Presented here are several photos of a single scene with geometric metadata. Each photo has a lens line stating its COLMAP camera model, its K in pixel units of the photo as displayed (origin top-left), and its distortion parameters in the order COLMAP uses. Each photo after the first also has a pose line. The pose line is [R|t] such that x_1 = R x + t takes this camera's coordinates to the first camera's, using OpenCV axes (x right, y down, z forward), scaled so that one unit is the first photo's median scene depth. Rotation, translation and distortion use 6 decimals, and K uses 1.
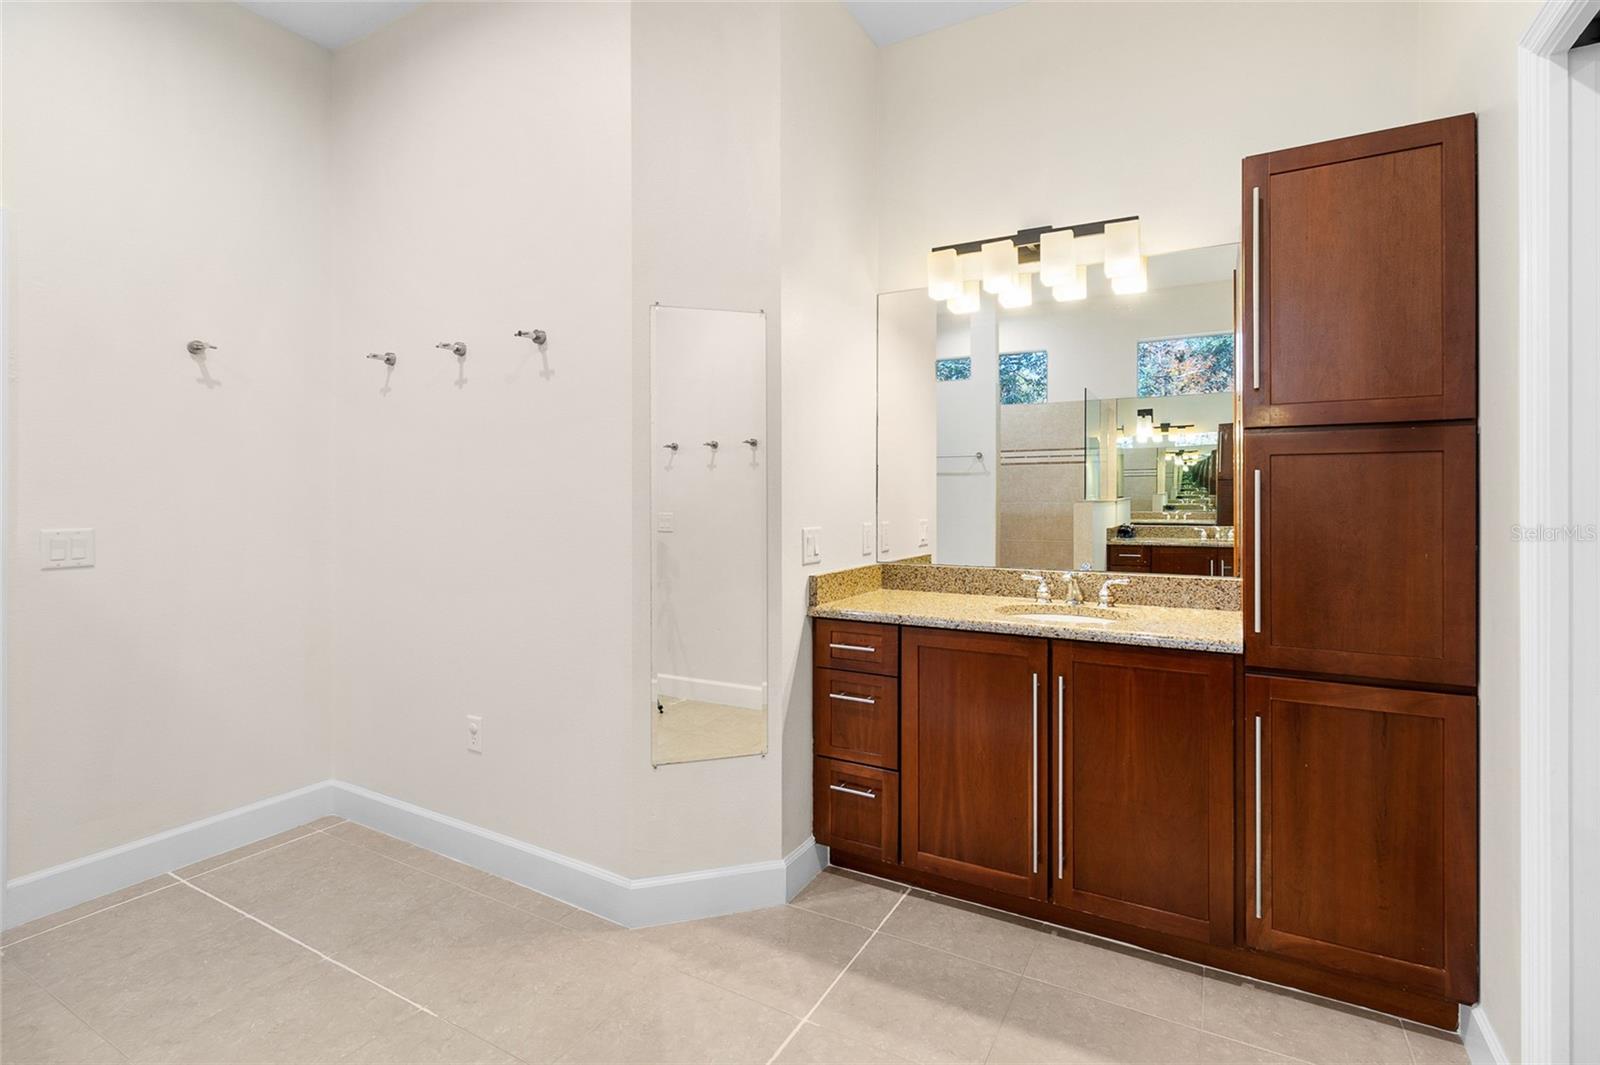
lens RADIAL K [[739.7, 0, 806.7], [0, 739.7, 502.1], [0, 0, 1]] dist [0.000286, 0.000036]
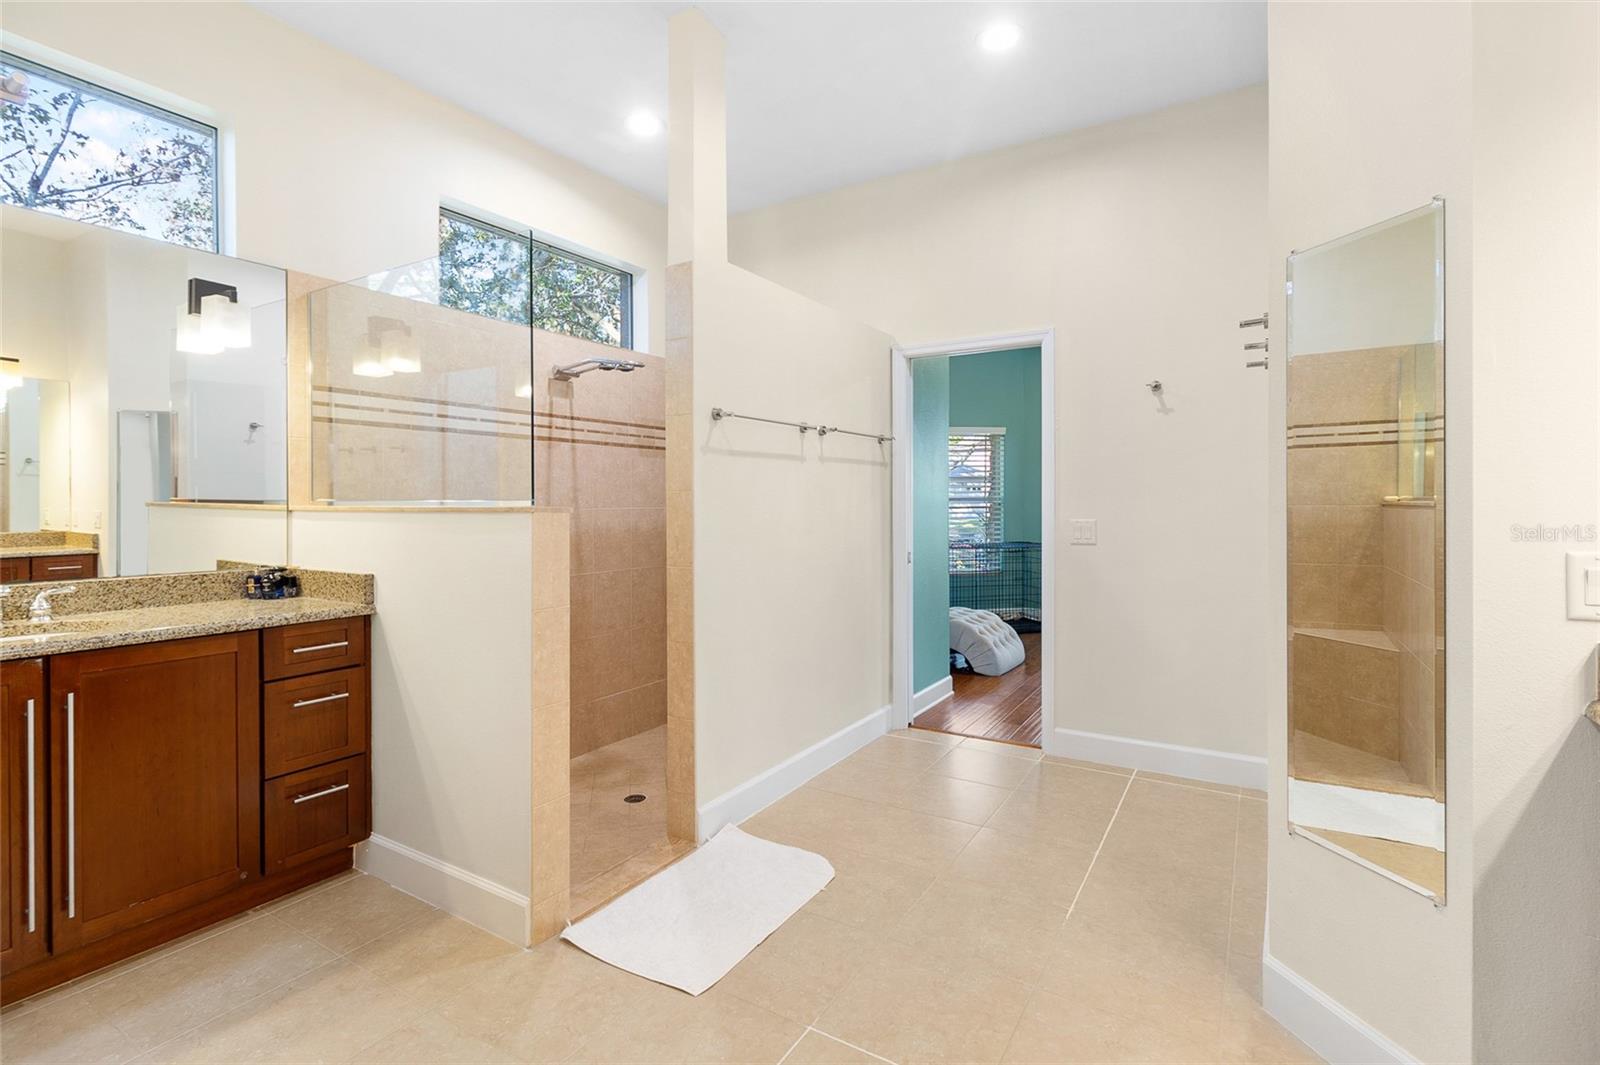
lens RADIAL K [[739.7, 0, 806.7], [0, 739.7, 502.1], [0, 0, 1]] dist [0.000286, 0.000036]
pose [[-0.043459, 0.006447, -0.999034, 0.583162], [0.005778, 0.999964, 0.006201, -0.013844], [0.999038, -0.005503, -0.043495, 0.472533]]
